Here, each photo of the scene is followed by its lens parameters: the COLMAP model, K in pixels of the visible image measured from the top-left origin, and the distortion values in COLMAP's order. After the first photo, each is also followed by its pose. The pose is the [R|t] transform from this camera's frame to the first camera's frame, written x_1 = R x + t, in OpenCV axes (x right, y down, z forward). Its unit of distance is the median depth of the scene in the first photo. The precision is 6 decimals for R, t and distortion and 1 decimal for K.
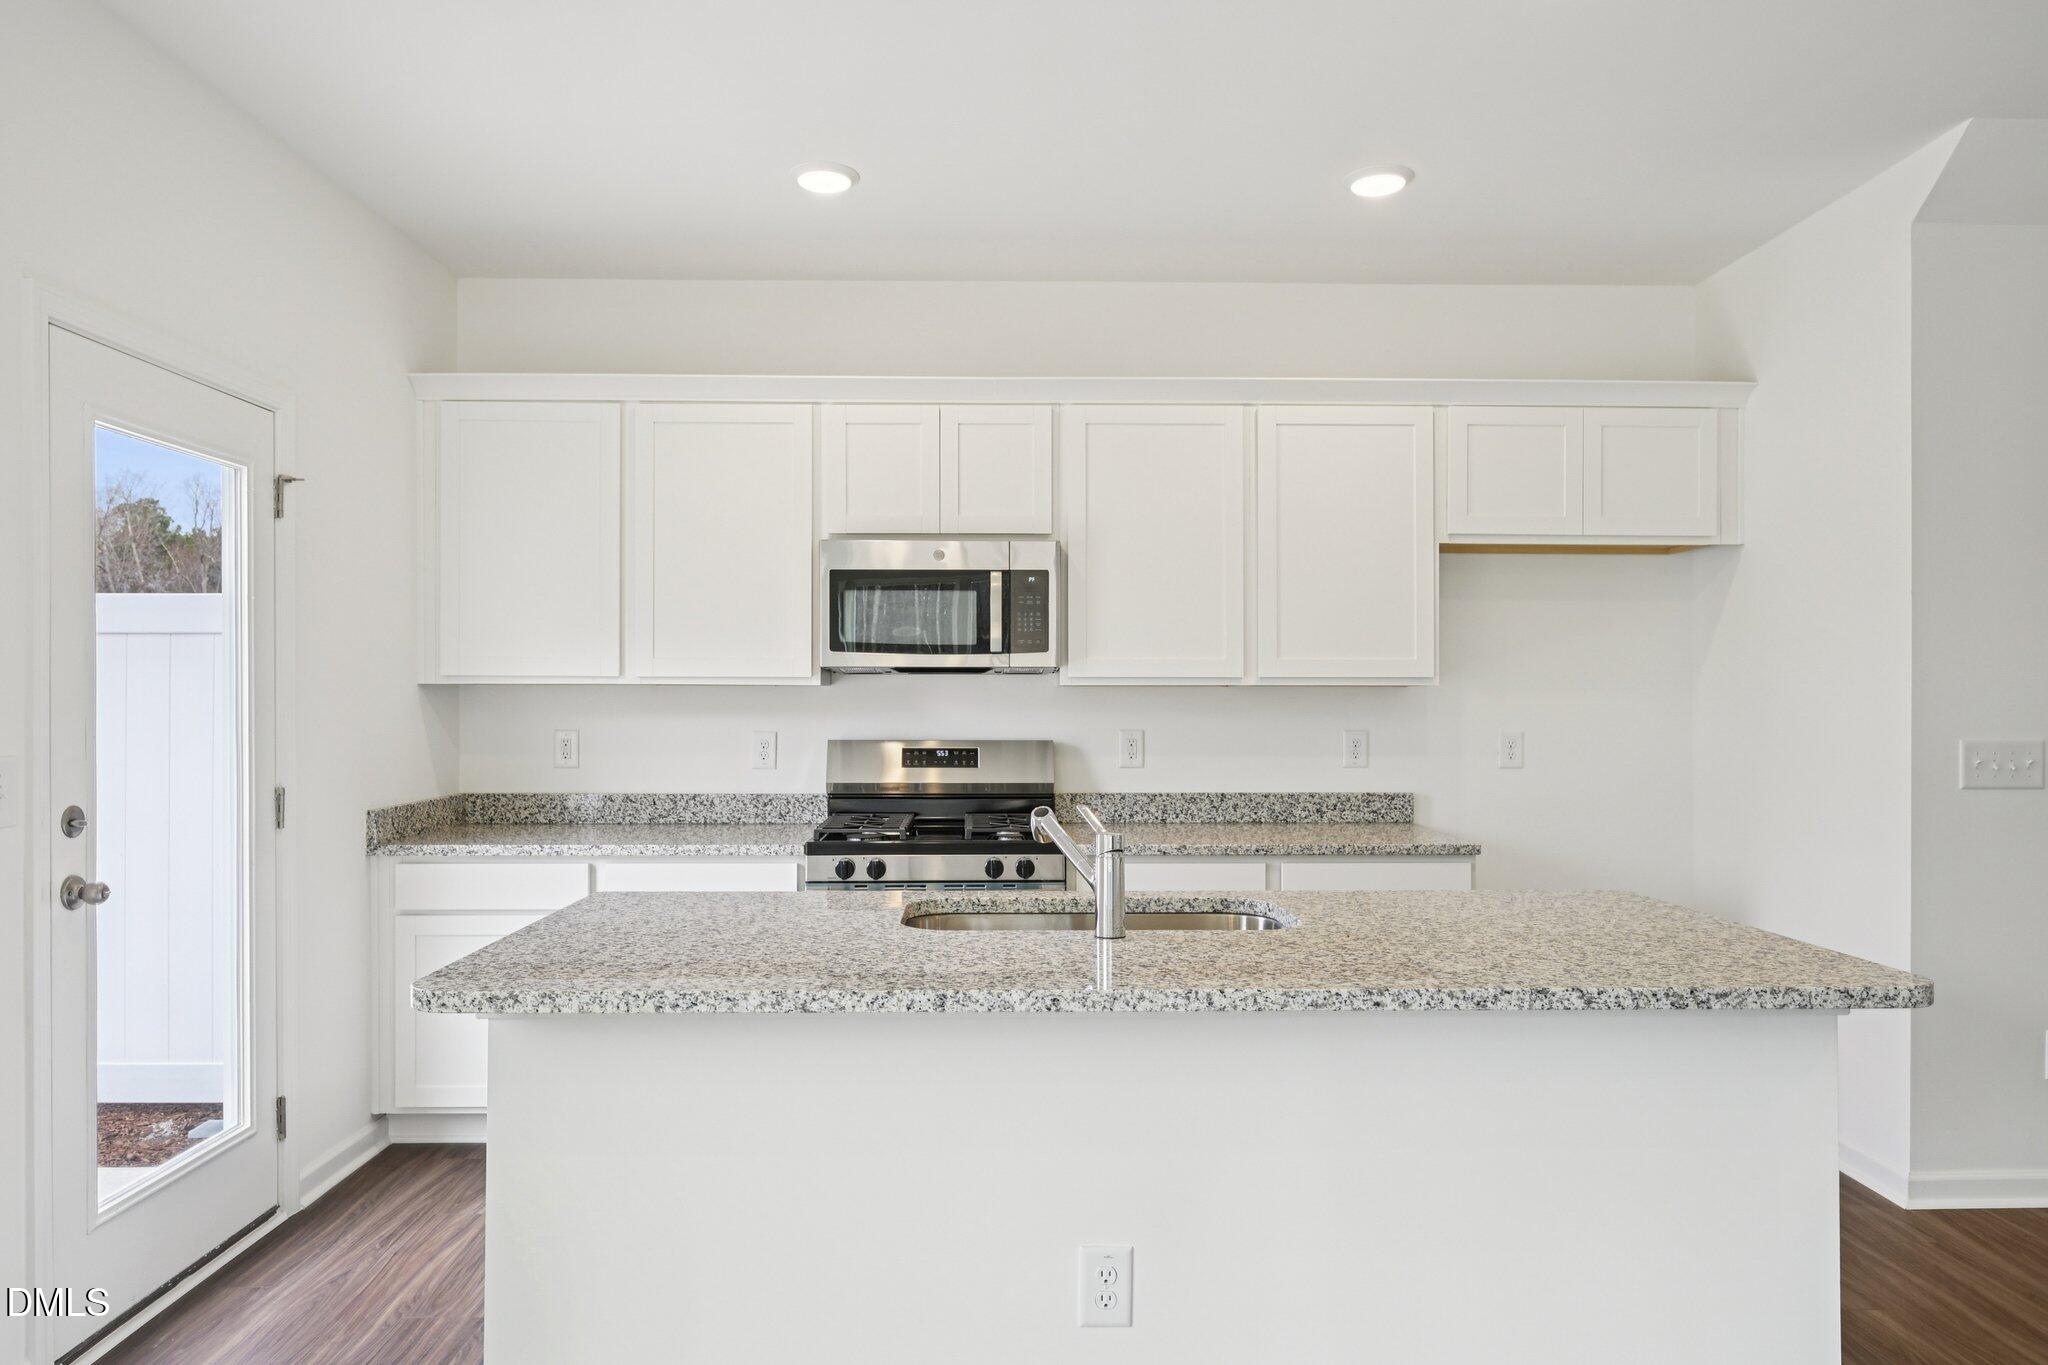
lens RADIAL K [[1314.6, 0, 1010.6], [0, 1314.6, 694.0], [0, 0, 1]] dist [-0.003481, 0.000449]
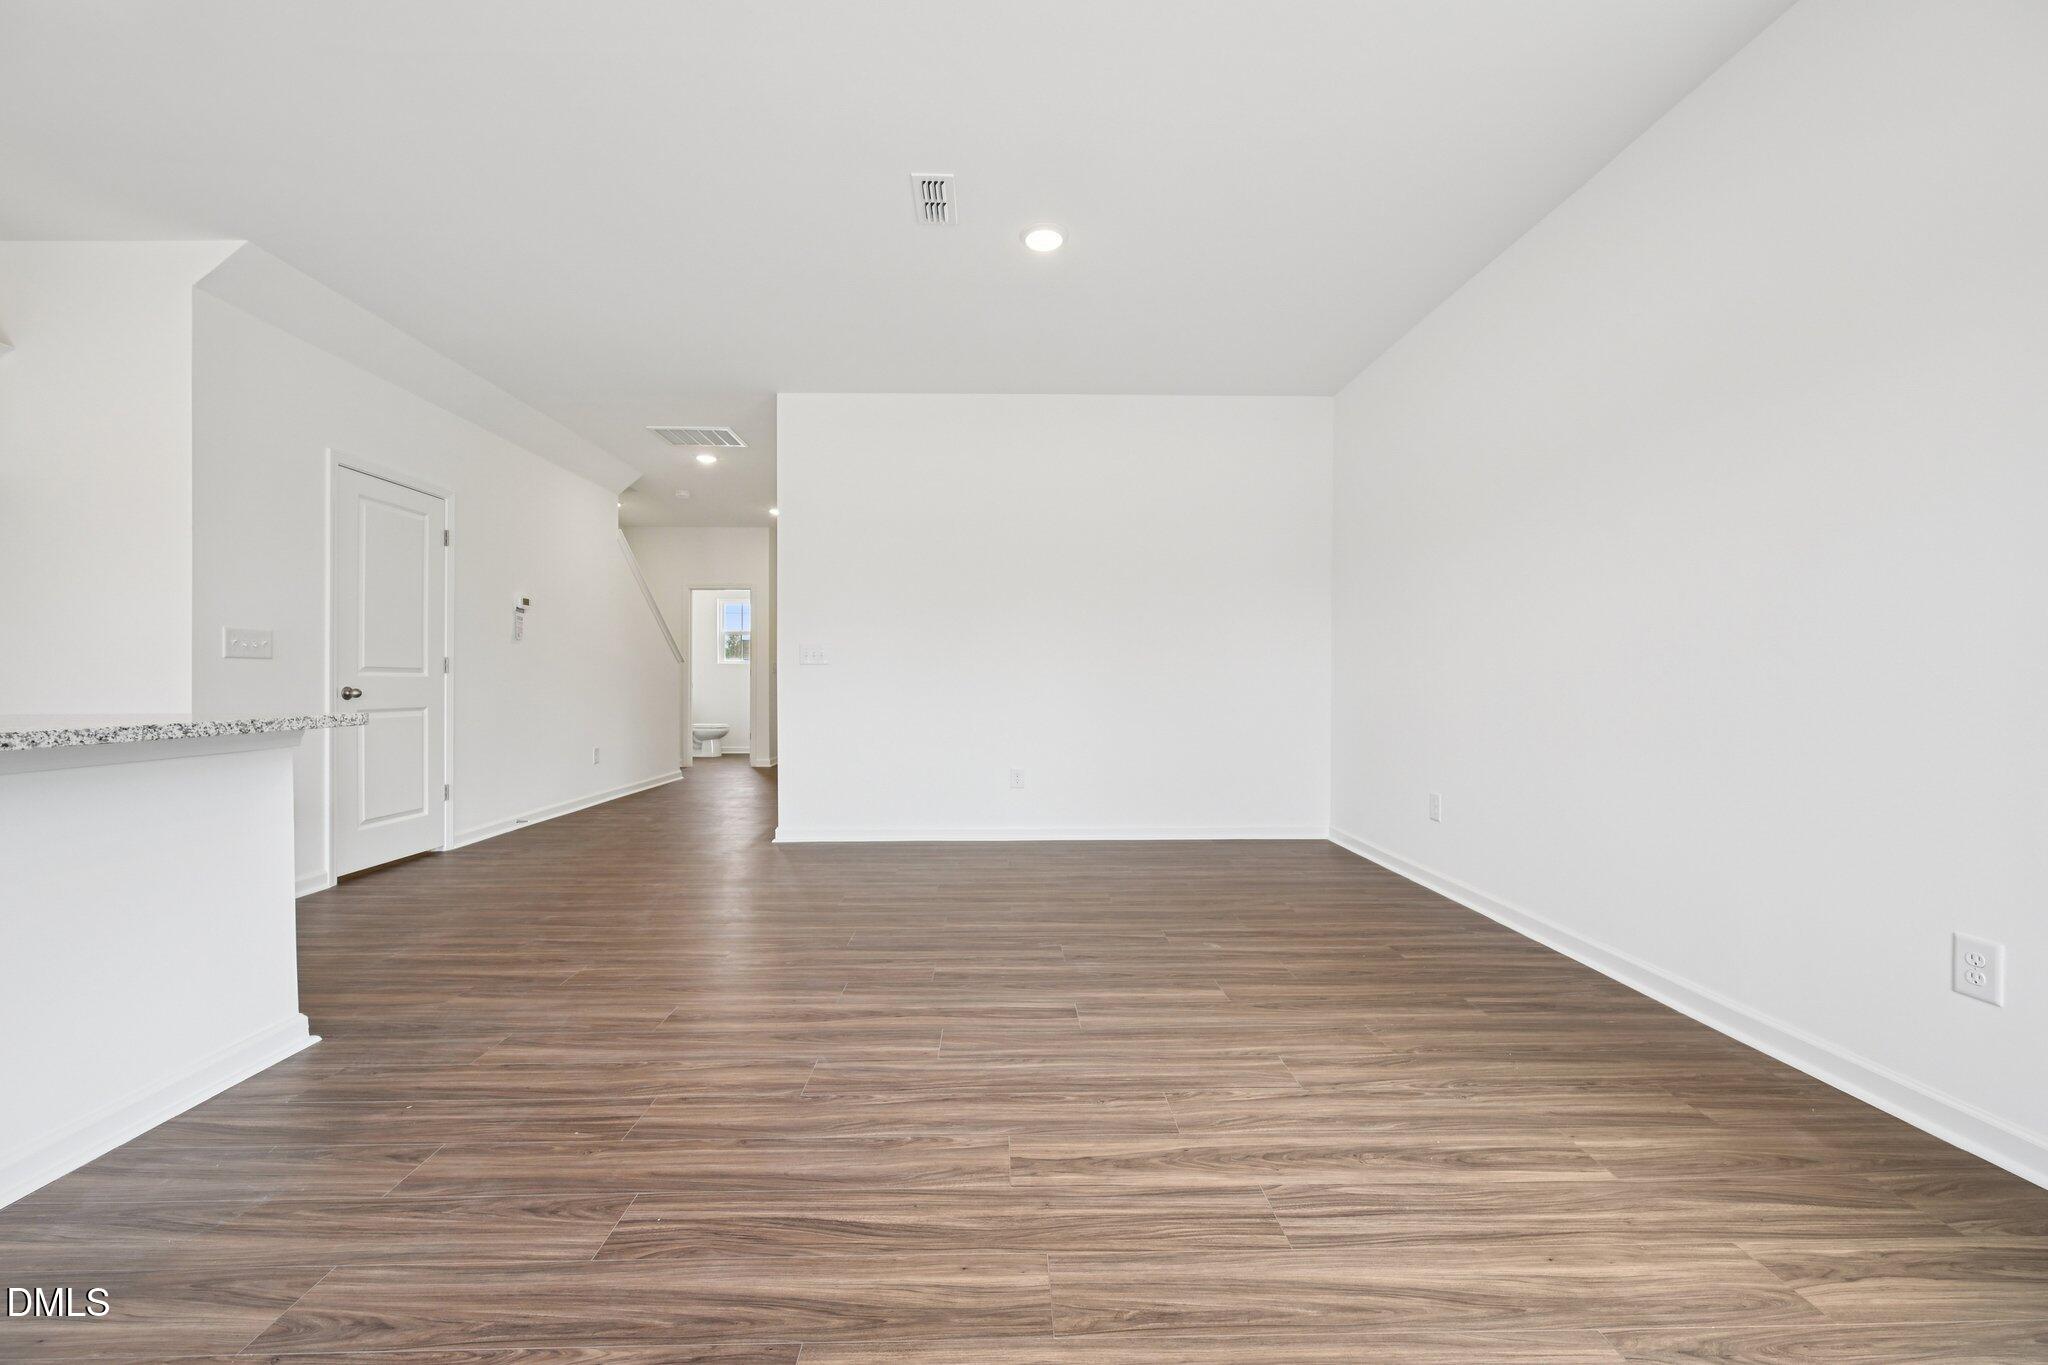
lens RADIAL K [[799.1, 0, 1017.3], [0, 799.1, 683.5], [0, 0, 1]] dist [-0.000380, -0.000153]
pose [[-0.006015, -0.006947, 0.999958, -0.206560], [-0.002067, 0.999974, 0.006934, 0.078820], [-0.999980, -0.002025, -0.006029, 0.038083]]
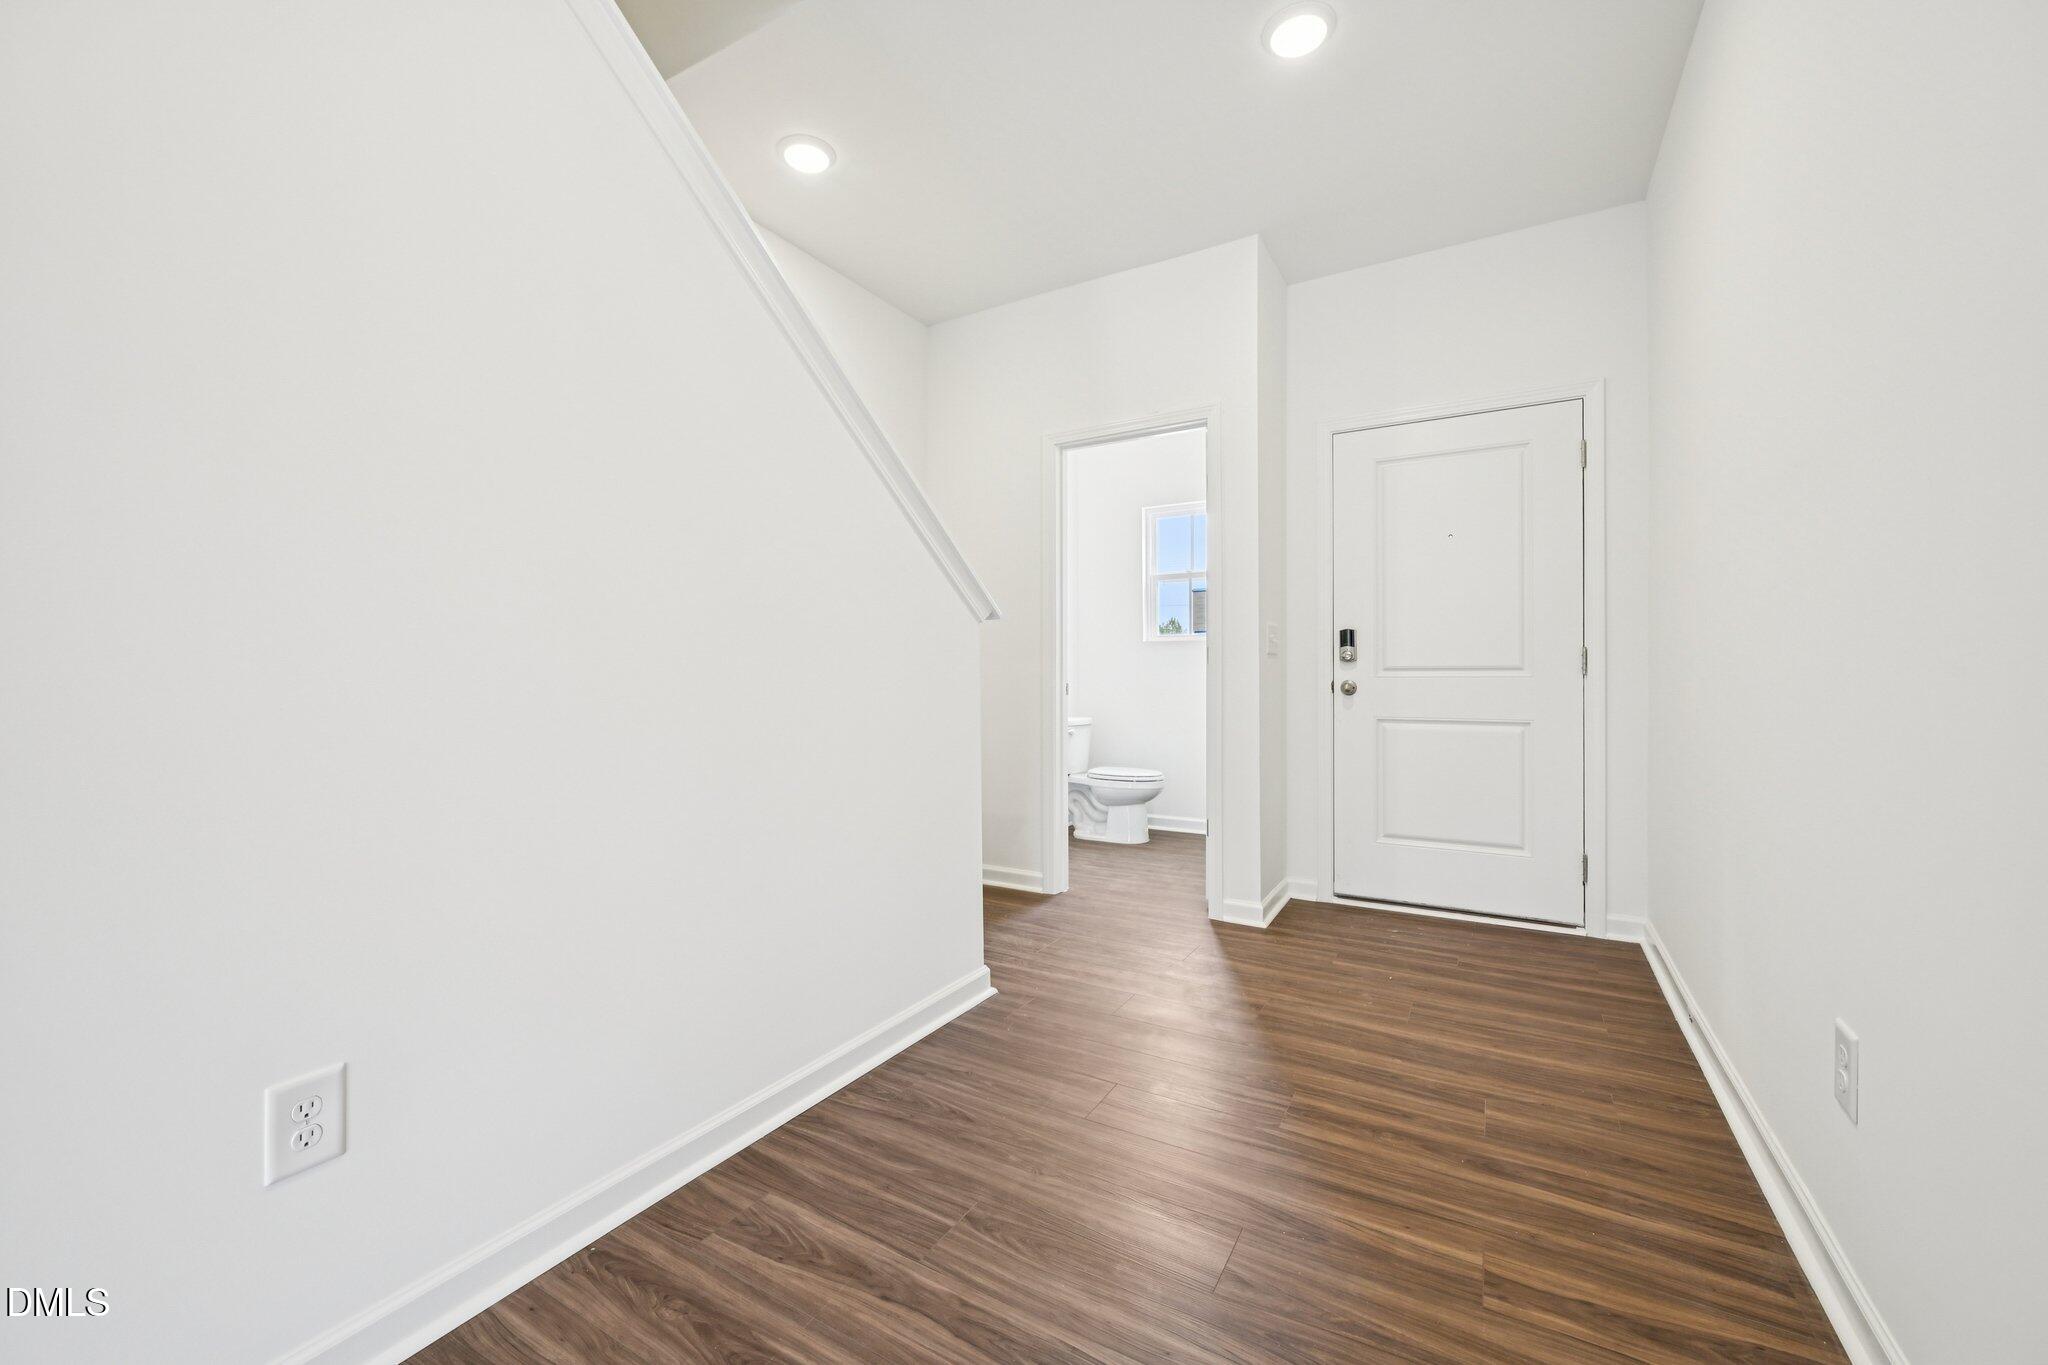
lens RADIAL K [[815.1, 0, 1012.9], [0, 815.1, 688.7], [0, 0, 1]] dist [-0.000227, -0.000491]
pose [[0.520750, -0.005738, 0.853690, 1.177392], [0.003009, 0.999984, 0.004886, 0.093467], [-0.853704, 0.000024, 0.520759, 0.496429]]
